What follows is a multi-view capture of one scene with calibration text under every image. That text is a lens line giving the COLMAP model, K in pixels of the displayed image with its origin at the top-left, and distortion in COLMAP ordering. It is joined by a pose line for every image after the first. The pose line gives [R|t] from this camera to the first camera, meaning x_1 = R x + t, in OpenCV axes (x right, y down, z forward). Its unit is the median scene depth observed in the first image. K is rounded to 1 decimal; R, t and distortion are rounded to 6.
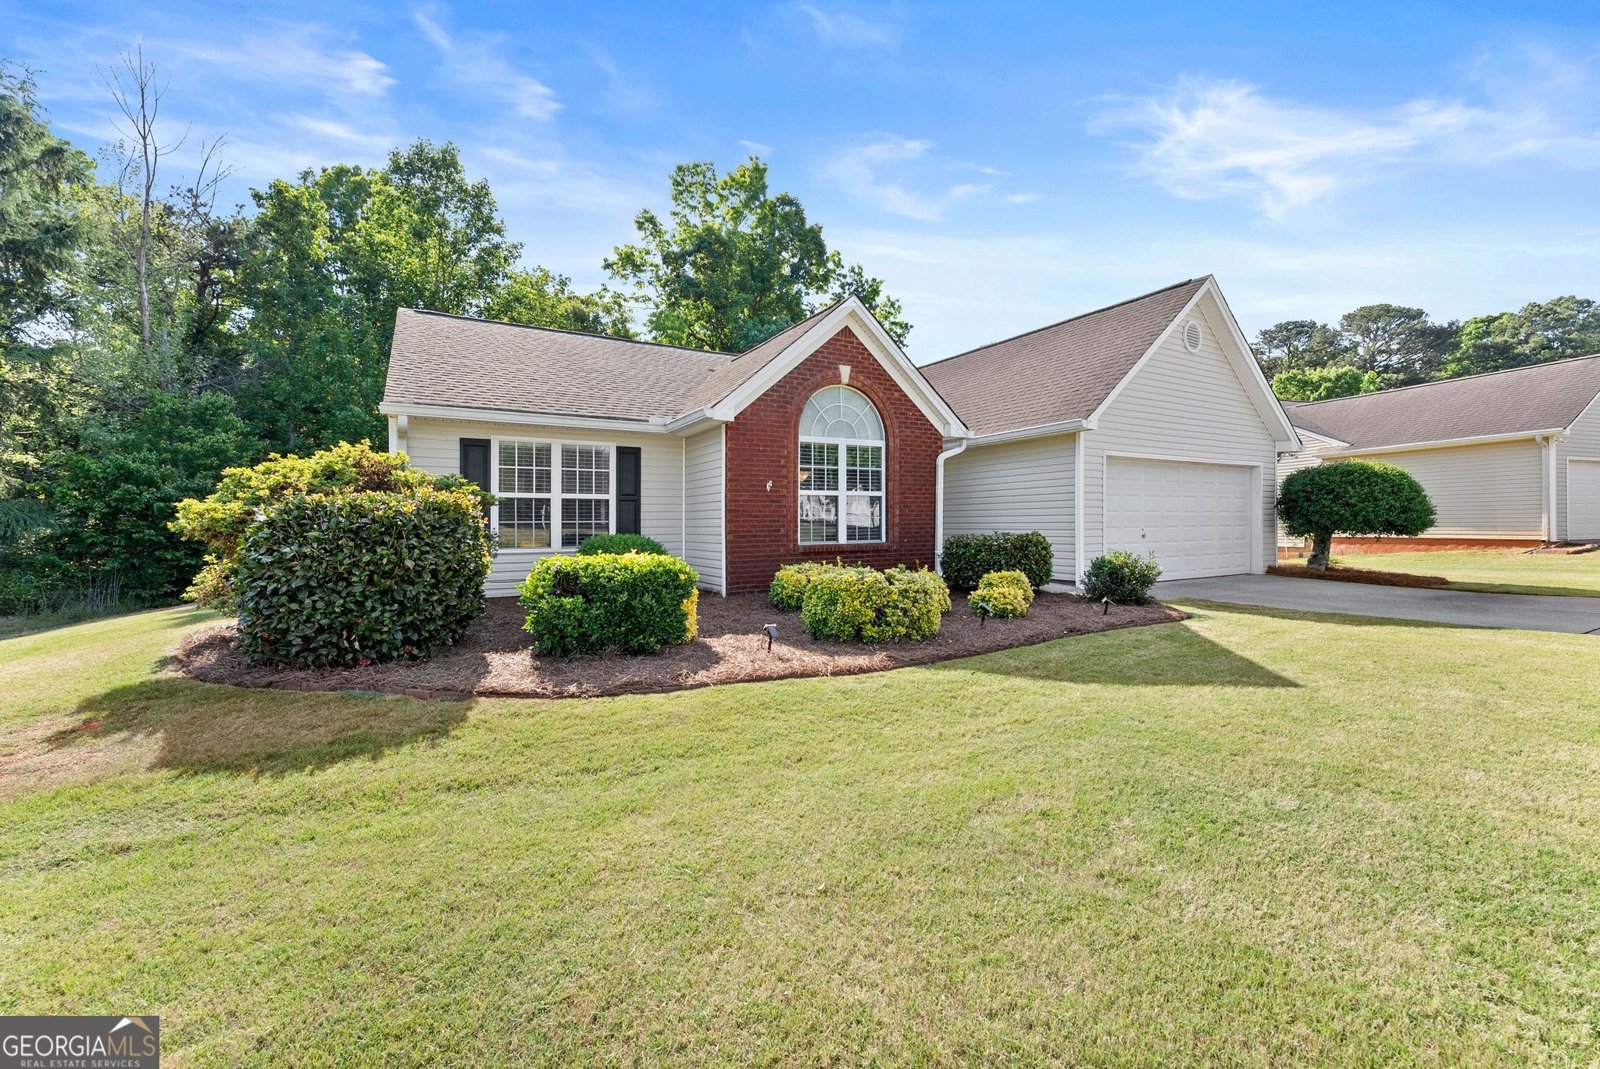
lens RADIAL K [[643.5, 0, 778.6], [0, 643.5, 516.7], [0, 0, 1]] dist [0.002131, -0.003486]
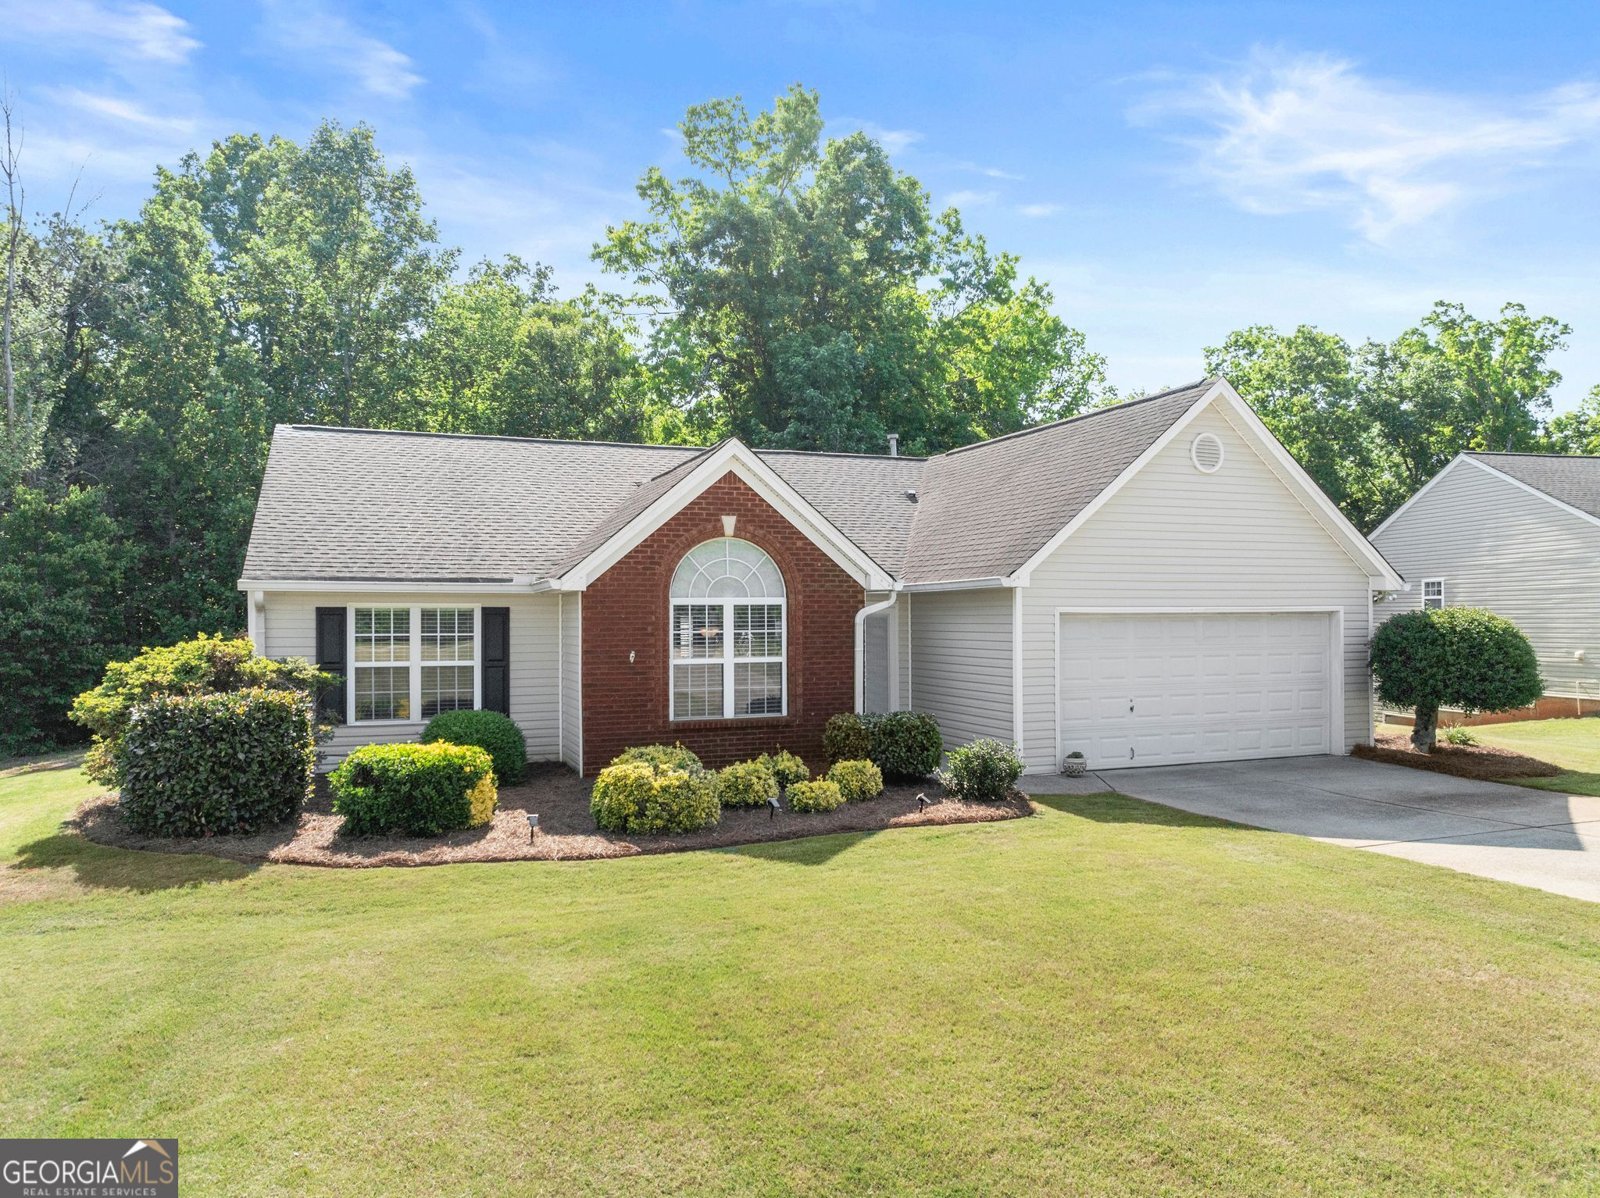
lens RADIAL K [[1144.0, 0, 800.0], [0, 1144.0, 599.0], [0, 0, 1]] dist [-0.040120, 0.003589]
pose [[0.989457, 0.003221, -0.144791, 0.429435], [-0.002801, 0.999991, 0.003104, -0.127643], [0.144800, -0.002665, 0.989457, -0.533973]]
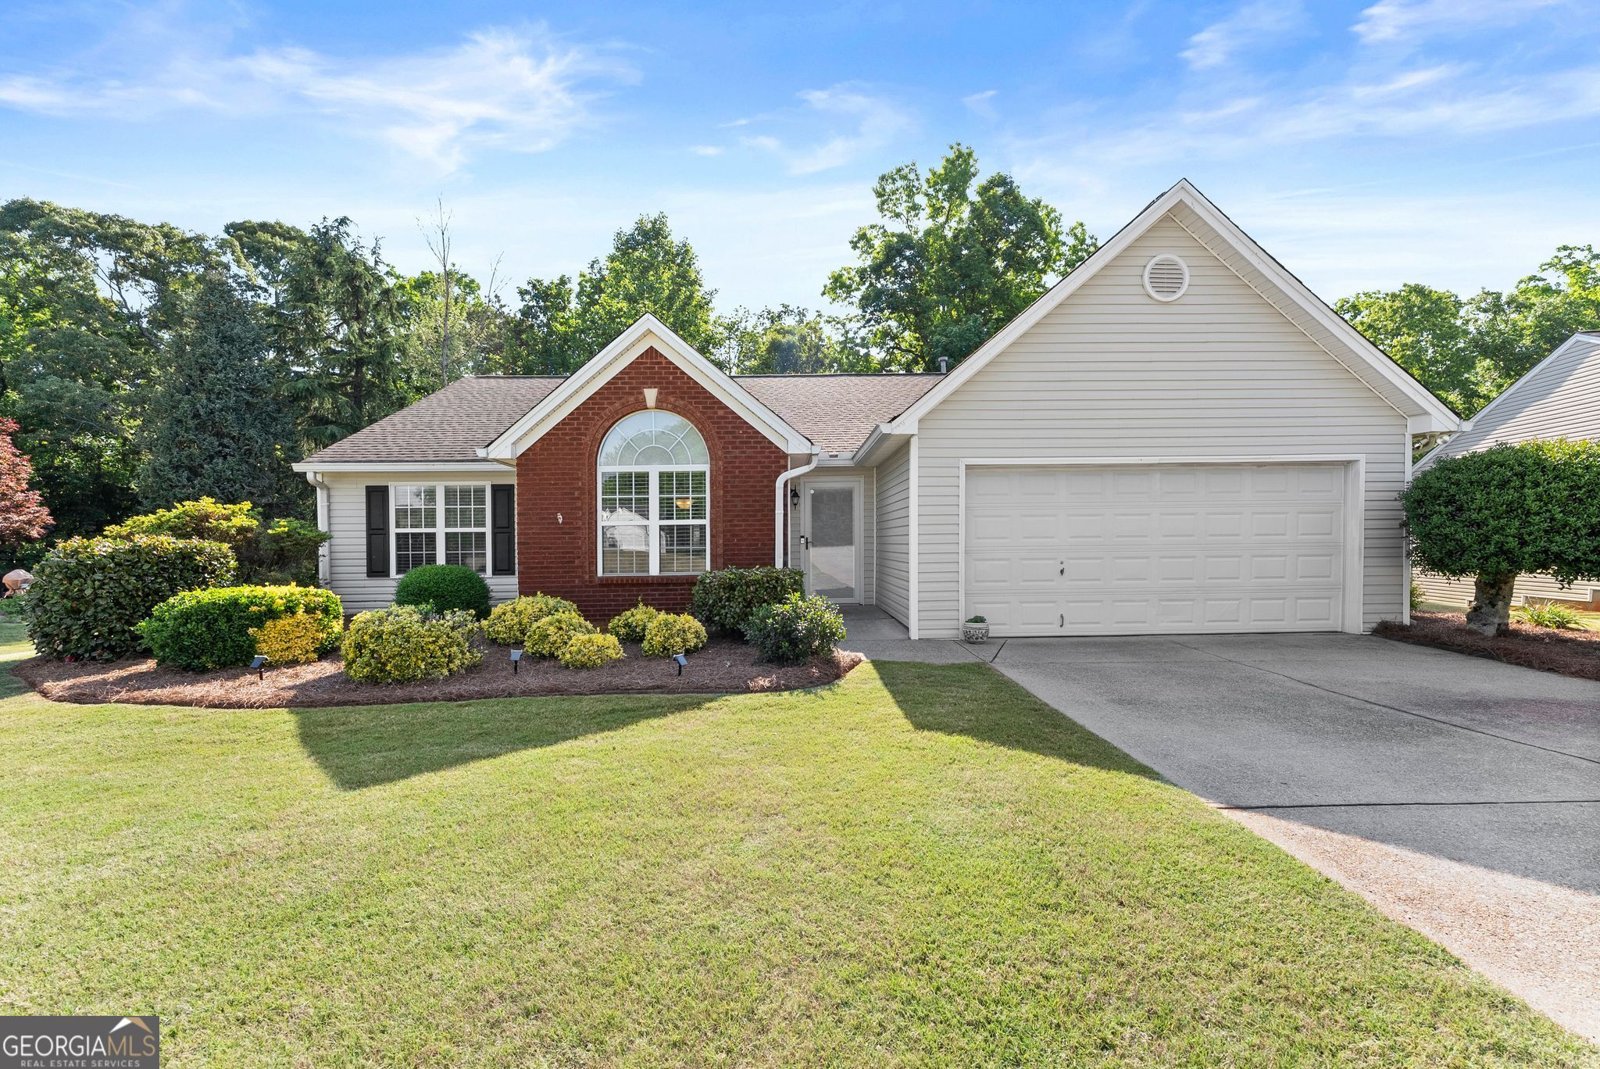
lens RADIAL K [[642.6, 0, 821.8], [0, 642.6, 557.6], [0, 0, 1]] dist [0.000972, -0.002527]
pose [[0.883144, 0.008534, -0.469025, 0.782695], [0.010227, 0.999247, 0.037438, -0.018334], [0.468991, -0.037860, 0.882391, 0.277975]]
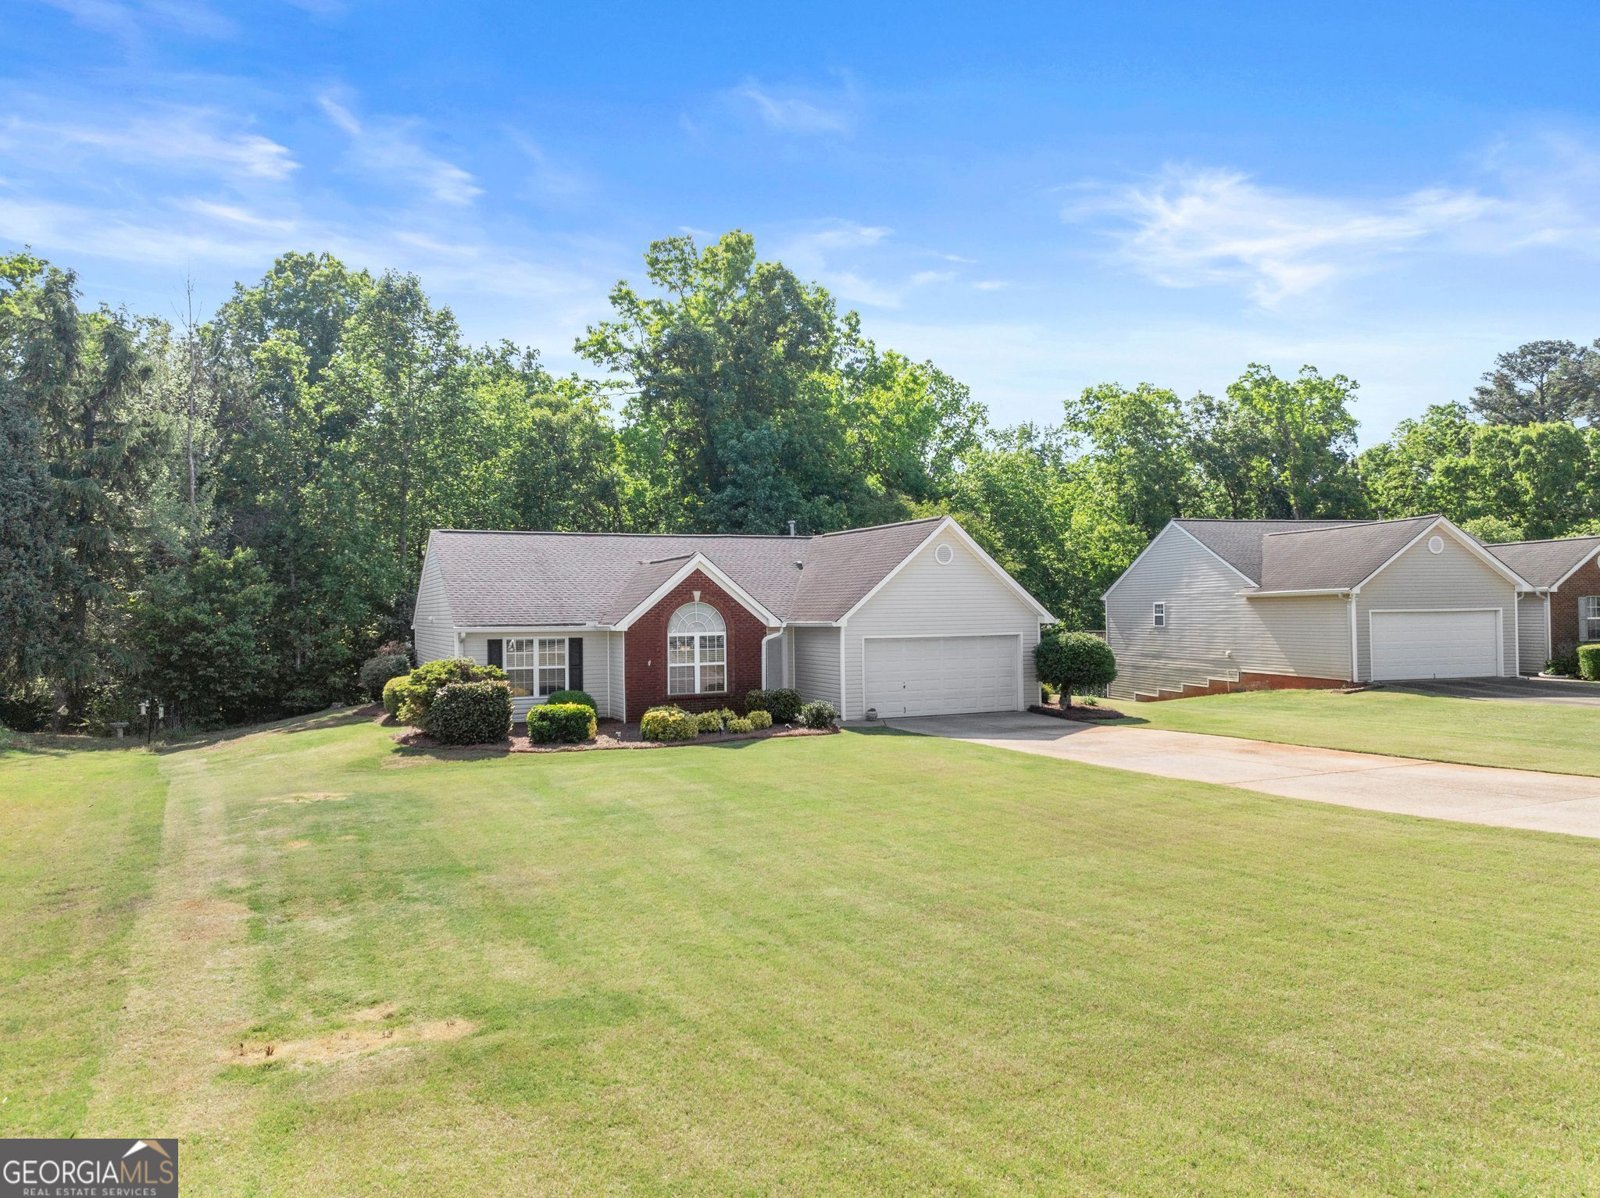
lens RADIAL K [[1200.4, 0, 800.0], [0, 1200.4, 599.0], [0, 0, 1]] dist [-0.001870, 0.000905]
pose [[0.995419, -0.002976, -0.095565, 0.697778], [0.004190, 0.999913, 0.012505, -0.255744], [0.095519, -0.012849, 0.995345, -2.226066]]
